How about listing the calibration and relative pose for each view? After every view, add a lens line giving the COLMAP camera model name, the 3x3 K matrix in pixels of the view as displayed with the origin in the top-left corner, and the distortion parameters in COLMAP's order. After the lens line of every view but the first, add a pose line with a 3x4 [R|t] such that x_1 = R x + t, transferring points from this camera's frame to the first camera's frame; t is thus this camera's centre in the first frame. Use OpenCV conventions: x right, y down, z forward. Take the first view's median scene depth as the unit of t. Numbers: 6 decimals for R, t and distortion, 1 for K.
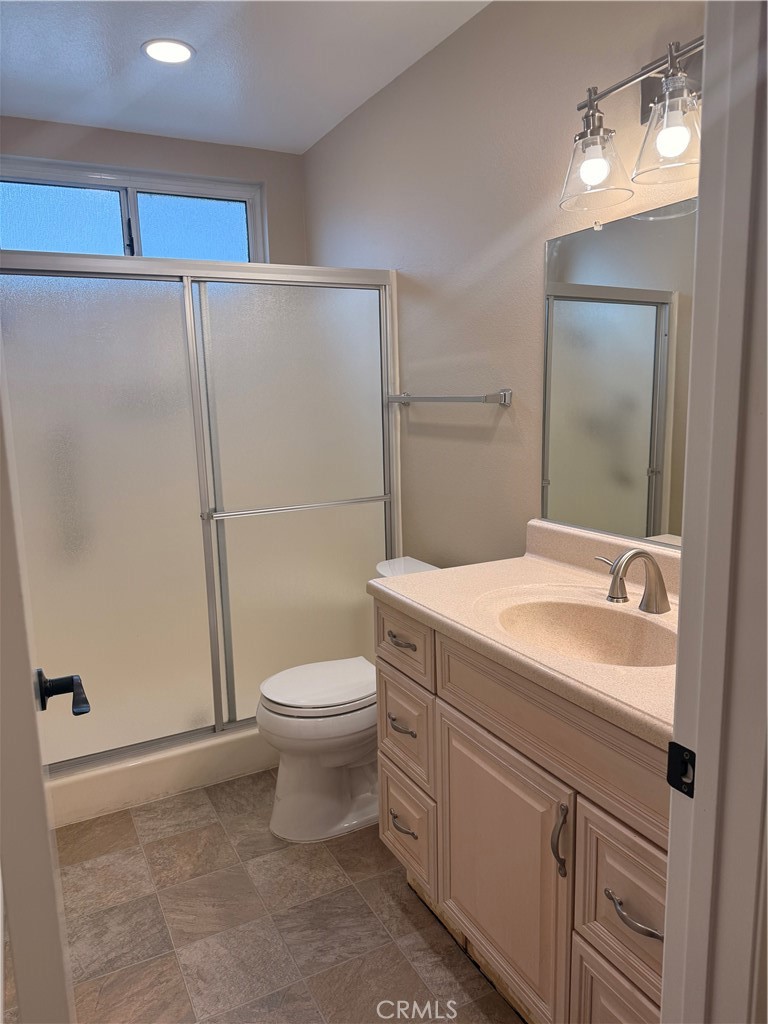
lens RADIAL K [[707.9, 0, 383.3], [0, 707.9, 513.0], [0, 0, 1]] dist [0.021551, -0.039727]
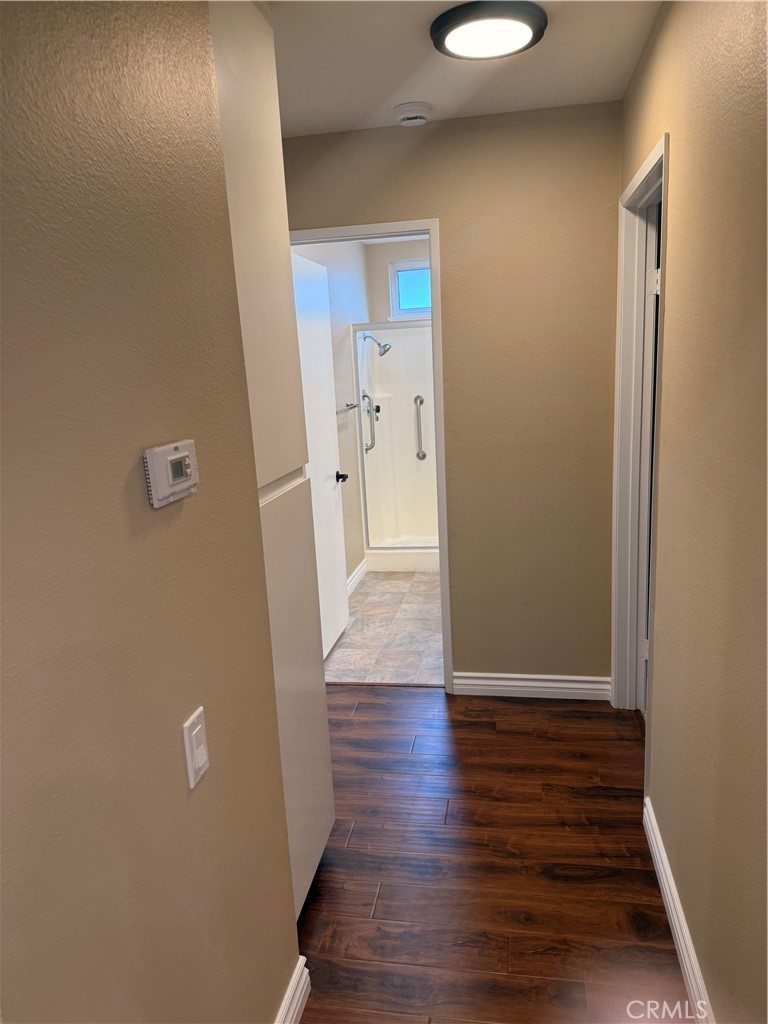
lens RADIAL K [[707.9, 0, 384.8], [0, 707.9, 512.3], [0, 0, 1]] dist [0.021551, -0.039727]
pose [[0.787070, 0.112078, -0.606596, 1.055851], [-0.067251, 0.993085, 0.096229, 0.039912], [0.613186, -0.034945, 0.789165, -0.940880]]
